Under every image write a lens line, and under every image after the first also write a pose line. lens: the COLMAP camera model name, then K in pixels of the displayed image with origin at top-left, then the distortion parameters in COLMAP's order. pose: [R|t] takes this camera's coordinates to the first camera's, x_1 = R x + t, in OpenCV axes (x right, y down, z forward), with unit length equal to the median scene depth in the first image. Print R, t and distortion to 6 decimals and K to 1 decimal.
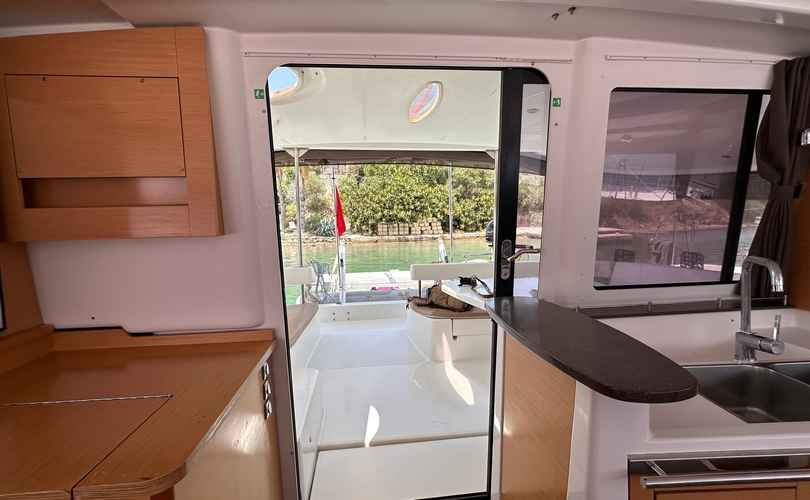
lens RADIAL K [[357.0, 0, 404.3], [0, 357.0, 249.5], [0, 0, 1]] dist [0.001386, 0.000512]
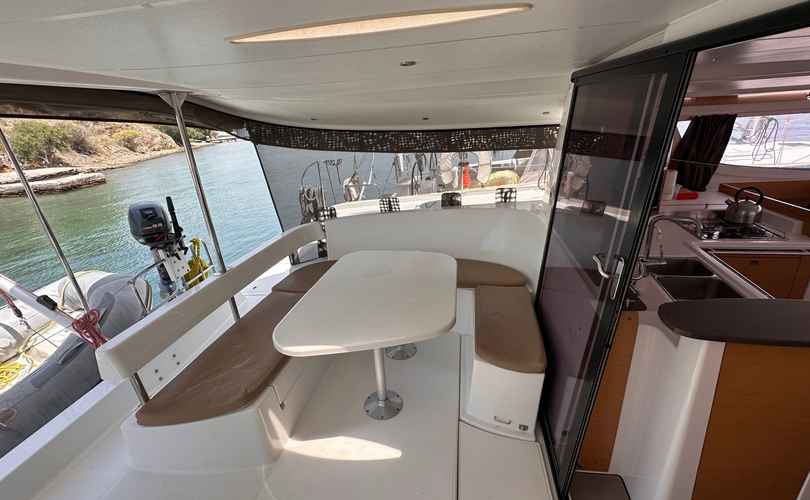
lens RADIAL K [[357.0, 0, 404.3], [0, 357.0, 249.5], [0, 0, 1]] dist [0.001386, 0.000512]
pose [[0.259930, -0.349946, 0.899986, -0.198489], [0.163404, 0.934521, 0.316181, -0.130227], [-0.951701, 0.064877, 0.300093, 0.398696]]
